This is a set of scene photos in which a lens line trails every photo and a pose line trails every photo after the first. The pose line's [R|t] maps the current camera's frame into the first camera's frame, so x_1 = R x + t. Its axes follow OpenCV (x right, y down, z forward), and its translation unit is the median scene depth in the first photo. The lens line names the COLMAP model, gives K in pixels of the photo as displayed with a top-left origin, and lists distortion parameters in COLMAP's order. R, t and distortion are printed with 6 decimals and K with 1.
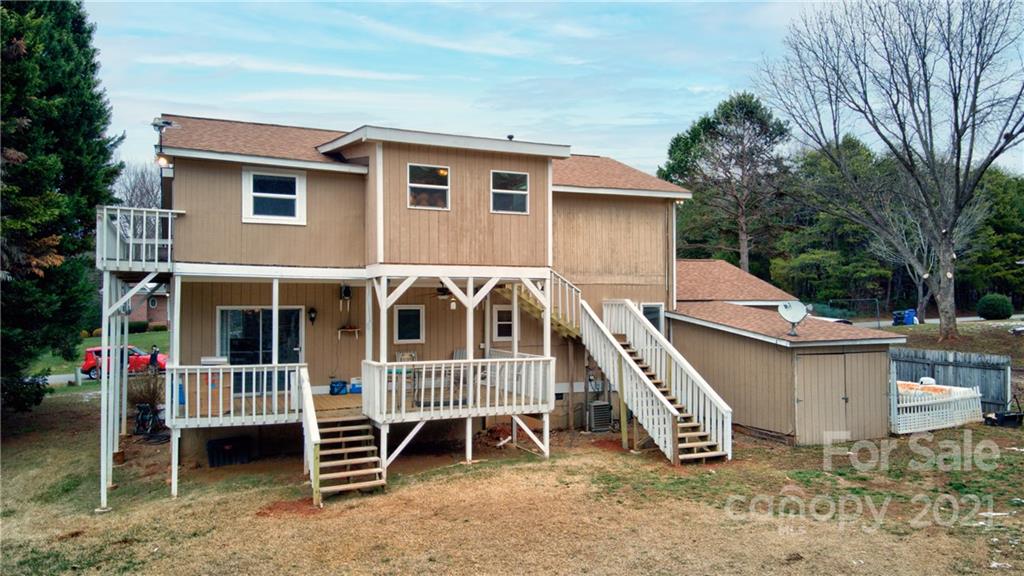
lens RADIAL K [[768.4, 0, 512.0], [0, 768.4, 288.0], [0, 0, 1]] dist [0.175181, -0.001141]
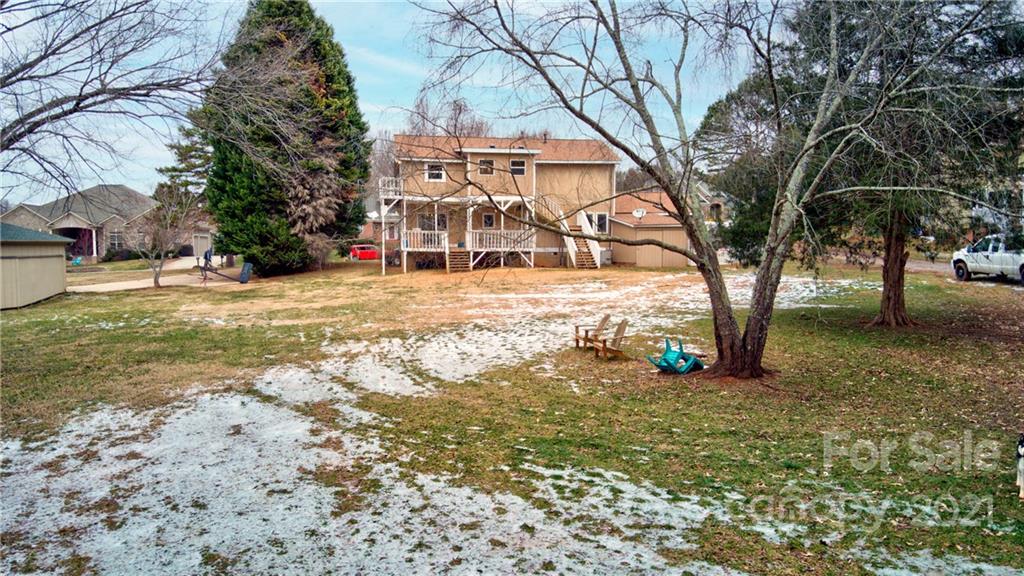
lens RADIAL K [[752.2, 0, 503.7], [0, 752.2, 282.0], [0, 0, 1]] dist [0.152404, -0.273088]
pose [[0.975022, 0.013446, -0.221701, 0.533951], [0.003056, 0.997259, 0.073923, 0.076638], [0.222087, -0.072754, 0.972309, -1.584269]]
